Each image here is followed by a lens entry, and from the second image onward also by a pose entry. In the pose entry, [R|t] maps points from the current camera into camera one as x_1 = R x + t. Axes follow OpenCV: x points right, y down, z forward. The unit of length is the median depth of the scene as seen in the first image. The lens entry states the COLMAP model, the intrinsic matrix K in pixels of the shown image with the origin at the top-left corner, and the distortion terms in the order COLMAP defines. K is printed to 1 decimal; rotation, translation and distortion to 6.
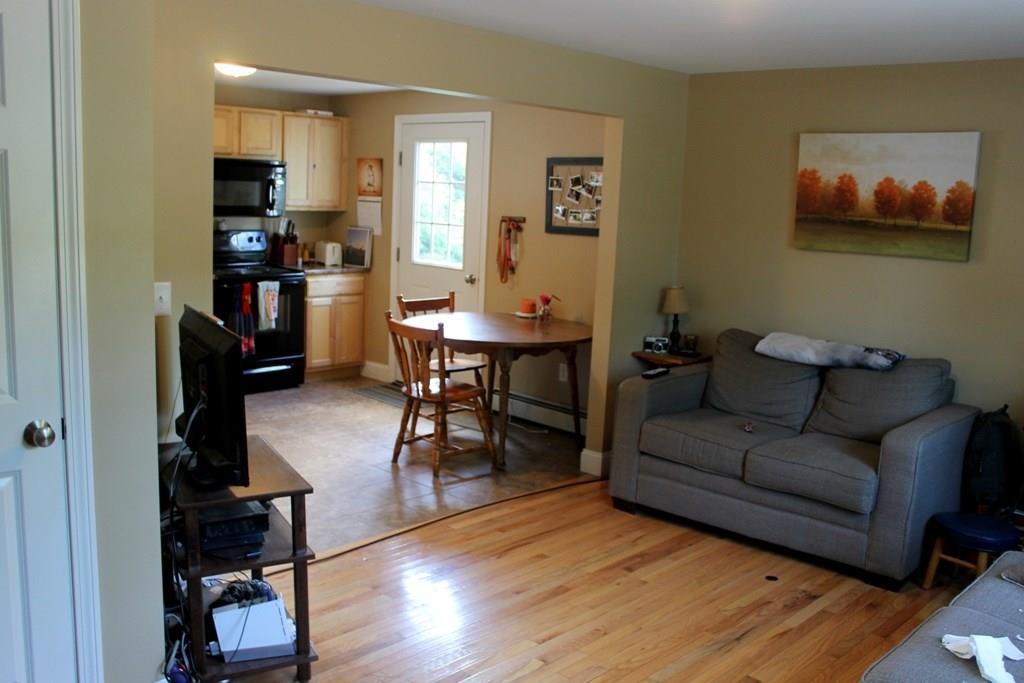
lens RADIAL K [[944.9, 0, 512.2], [0, 944.9, 343.8], [0, 0, 1]] dist [-0.110796, 0.000000]
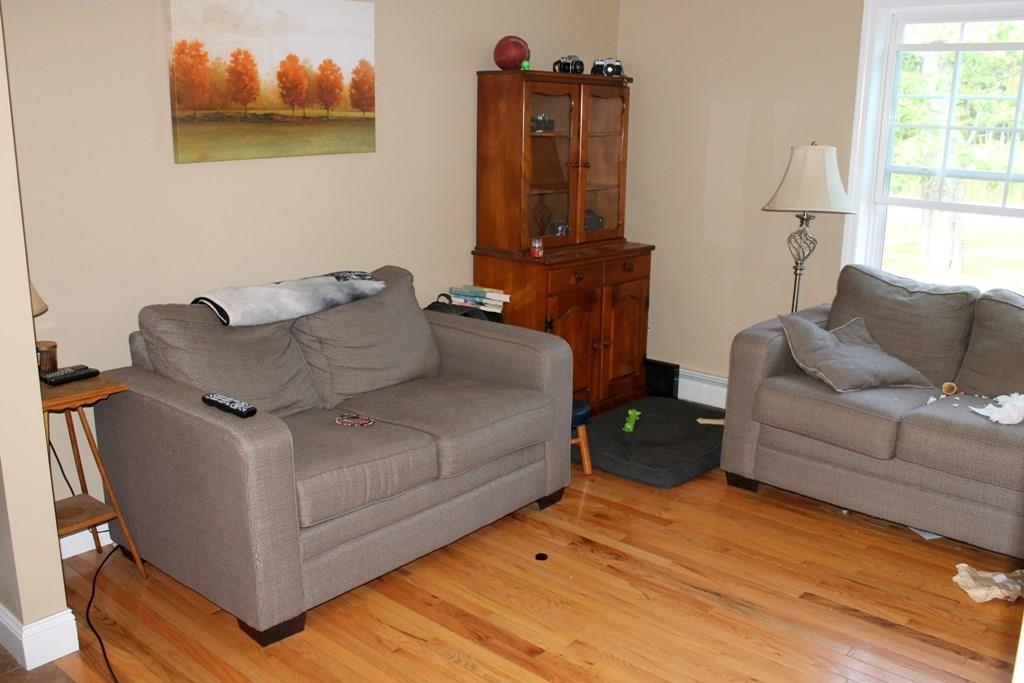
lens RADIAL K [[944.9, 0, 512.0], [0, 944.9, 340.3], [0, 0, 1]] dist [-0.110796, 0.000000]
pose [[-0.040150, -0.275382, 0.960496, -0.404148], [0.146818, 0.949211, 0.278284, -0.143501], [-0.988348, 0.152191, 0.002320, 0.857274]]
